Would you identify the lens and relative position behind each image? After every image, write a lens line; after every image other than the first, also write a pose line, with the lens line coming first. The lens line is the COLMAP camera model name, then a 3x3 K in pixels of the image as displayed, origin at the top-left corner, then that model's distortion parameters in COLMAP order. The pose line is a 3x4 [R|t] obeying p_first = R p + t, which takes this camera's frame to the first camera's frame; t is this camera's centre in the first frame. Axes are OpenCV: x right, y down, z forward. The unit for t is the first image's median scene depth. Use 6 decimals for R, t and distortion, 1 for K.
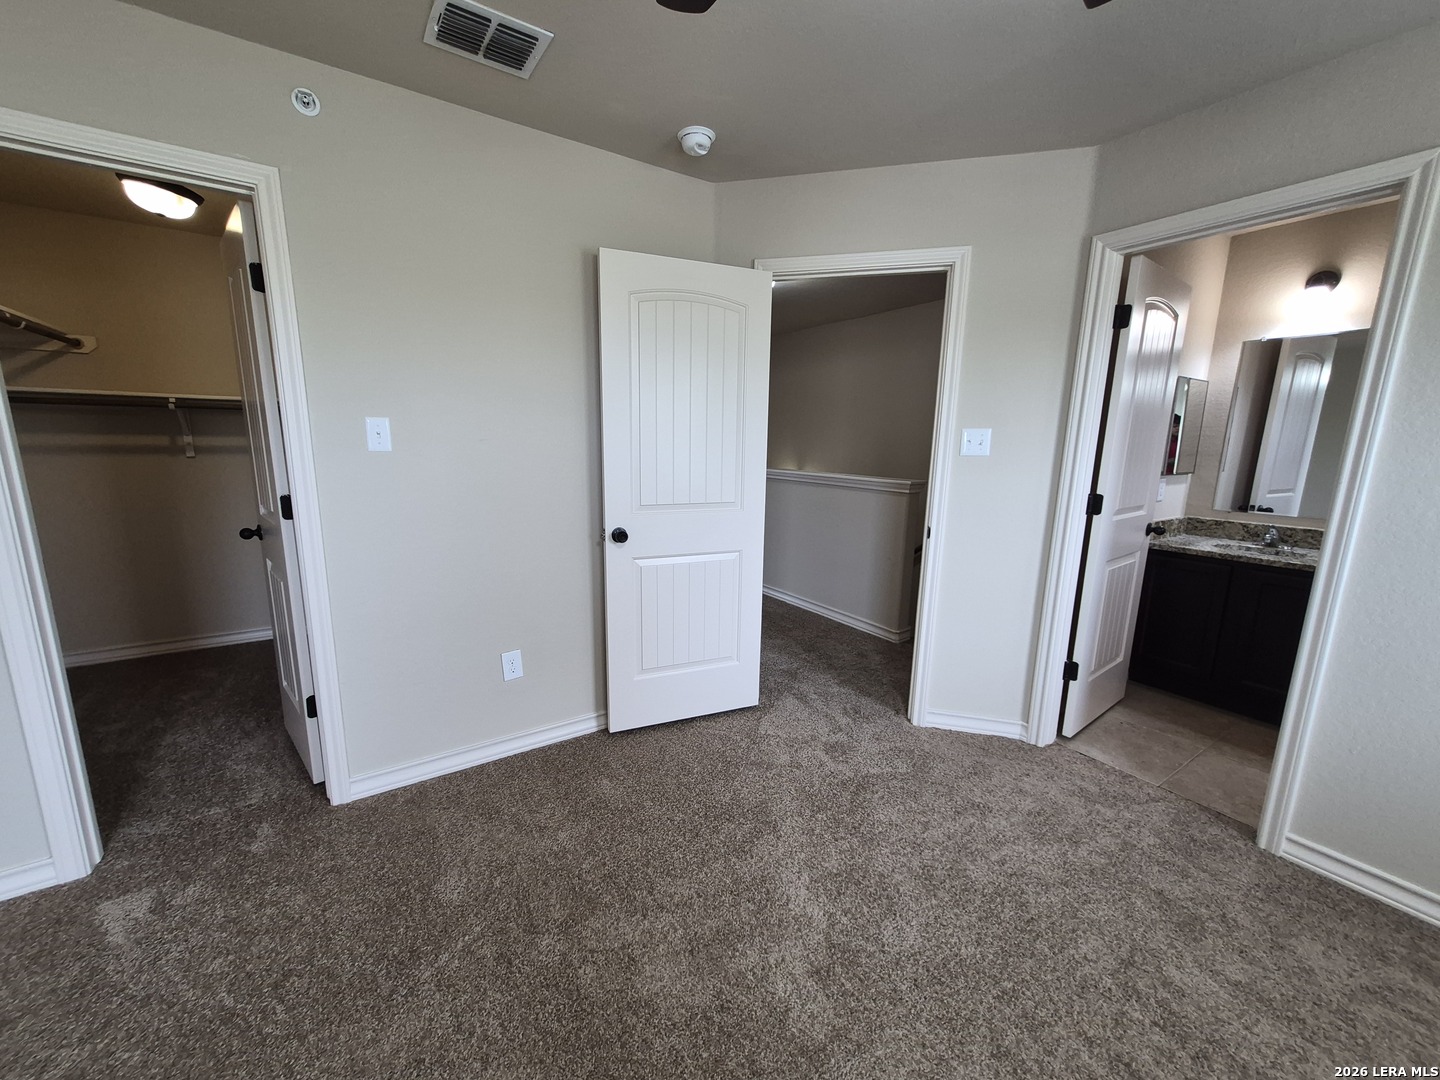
lens RADIAL K [[565.5, 0, 723.5], [0, 565.5, 544.0], [0, 0, 1]] dist [0.006618, 0.000028]
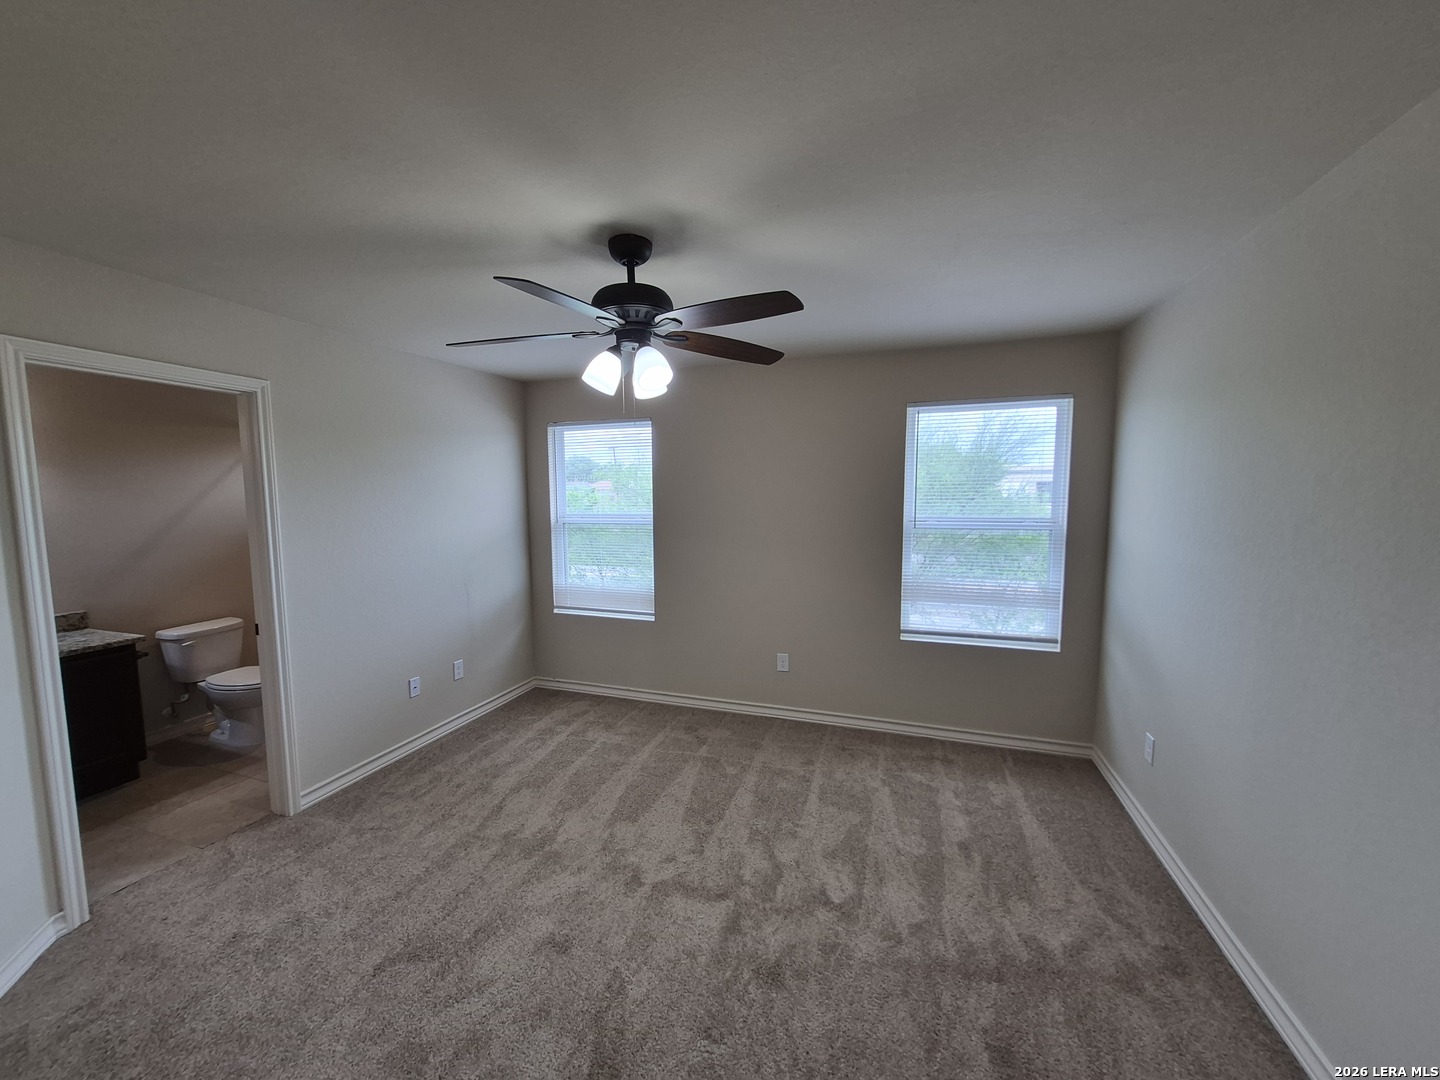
lens RADIAL K [[565.5, 0, 707.8], [0, 565.5, 544.3], [0, 0, 1]] dist [0.006618, 0.000028]
pose [[-0.604143, -0.083134, 0.792527, -0.567510], [0.148291, 0.965442, 0.214315, -0.208746], [-0.782956, 0.247002, -0.570938, 0.583777]]
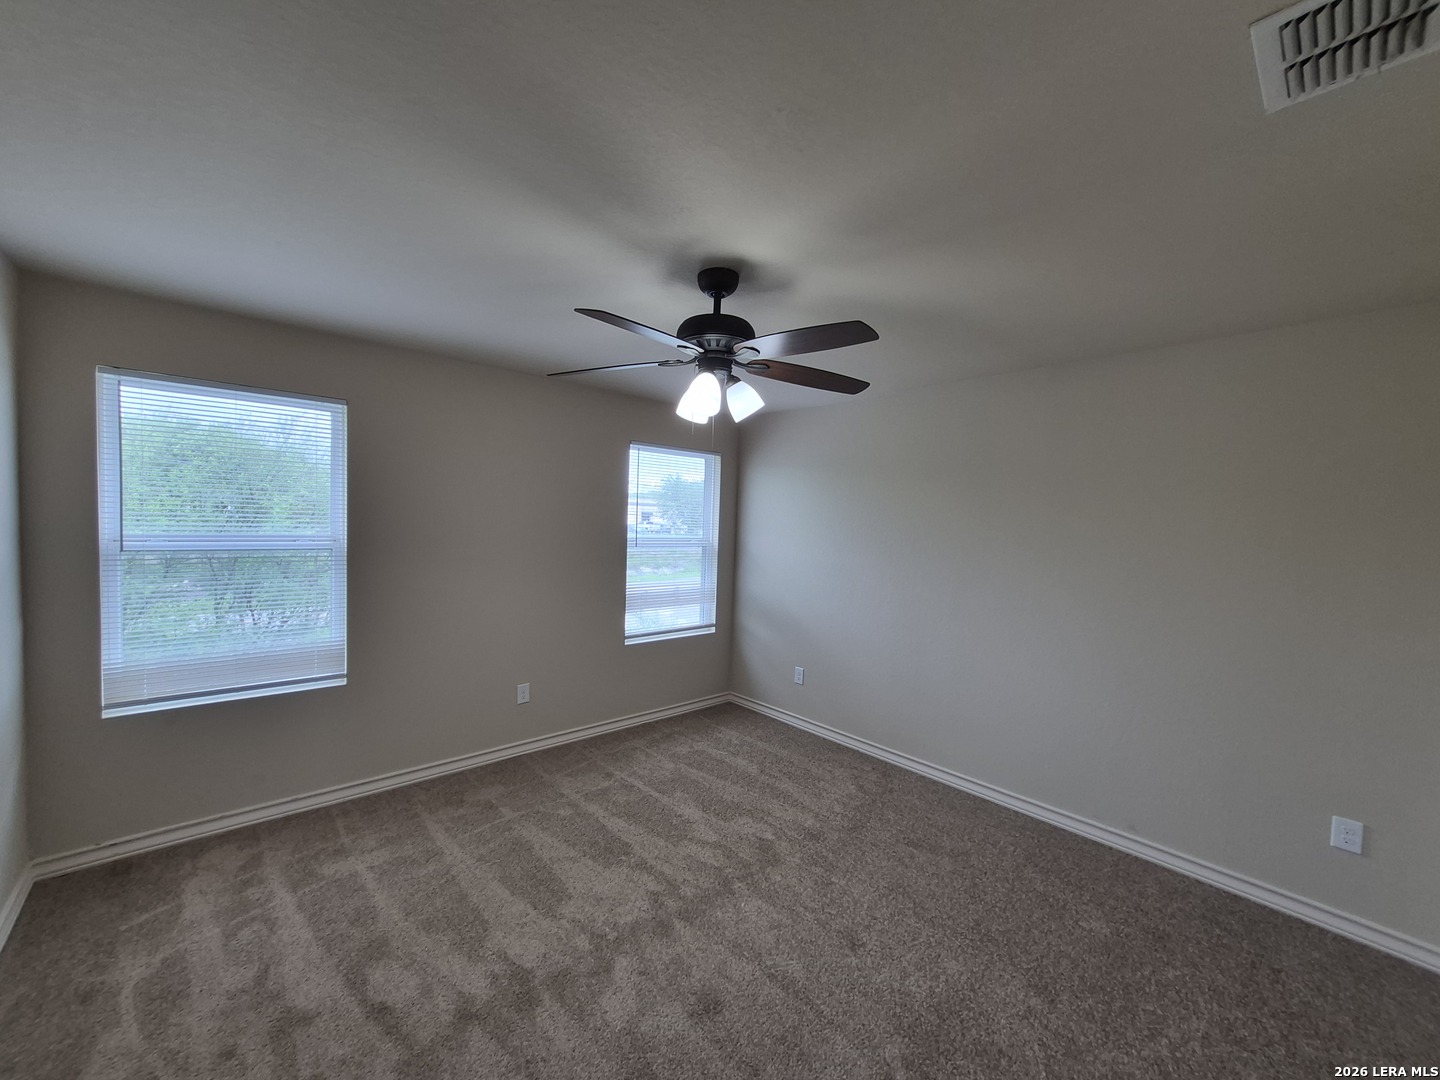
lens RADIAL K [[565.5, 0, 725.1], [0, 565.5, 551.0], [0, 0, 1]] dist [0.006618, 0.000028]
pose [[-0.987729, -0.043103, -0.150112, 0.182975], [-0.078992, 0.967034, 0.242086, -0.271495], [0.134728, 0.250973, -0.958572, 0.955106]]
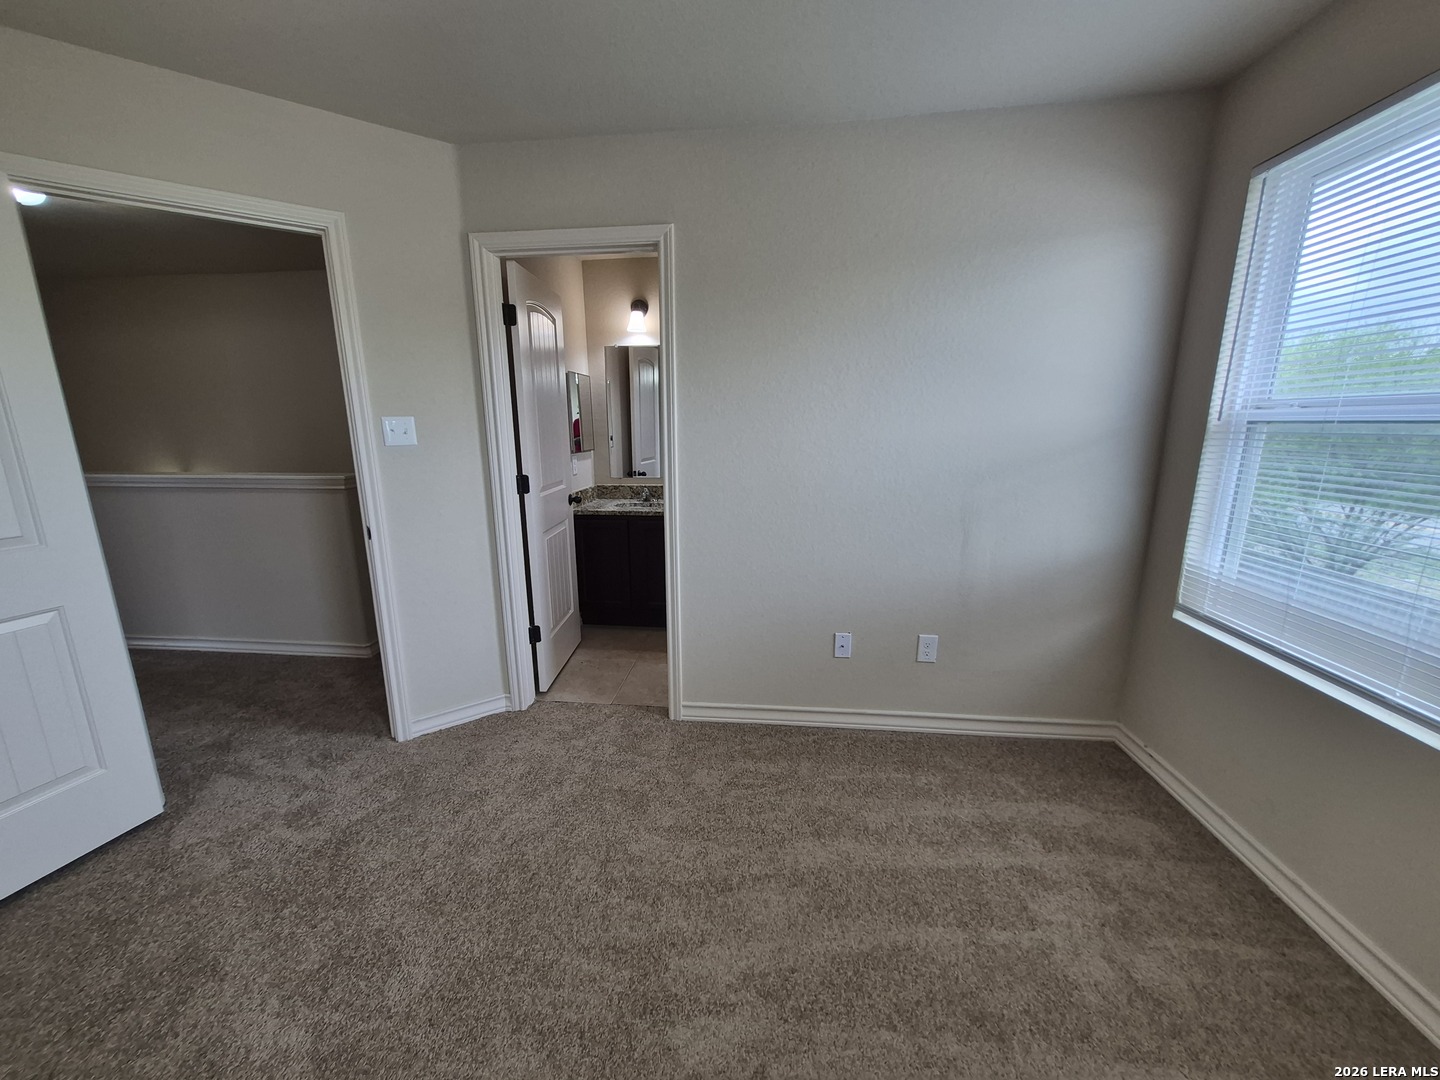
lens RADIAL K [[565.5, 0, 710.7], [0, 565.5, 544.9], [0, 0, 1]] dist [0.006618, 0.000028]
pose [[0.636437, -0.181791, 0.749600, 0.035498], [0.162564, 0.981614, 0.100036, -0.004366], [-0.754003, 0.058192, 0.654288, 0.002772]]
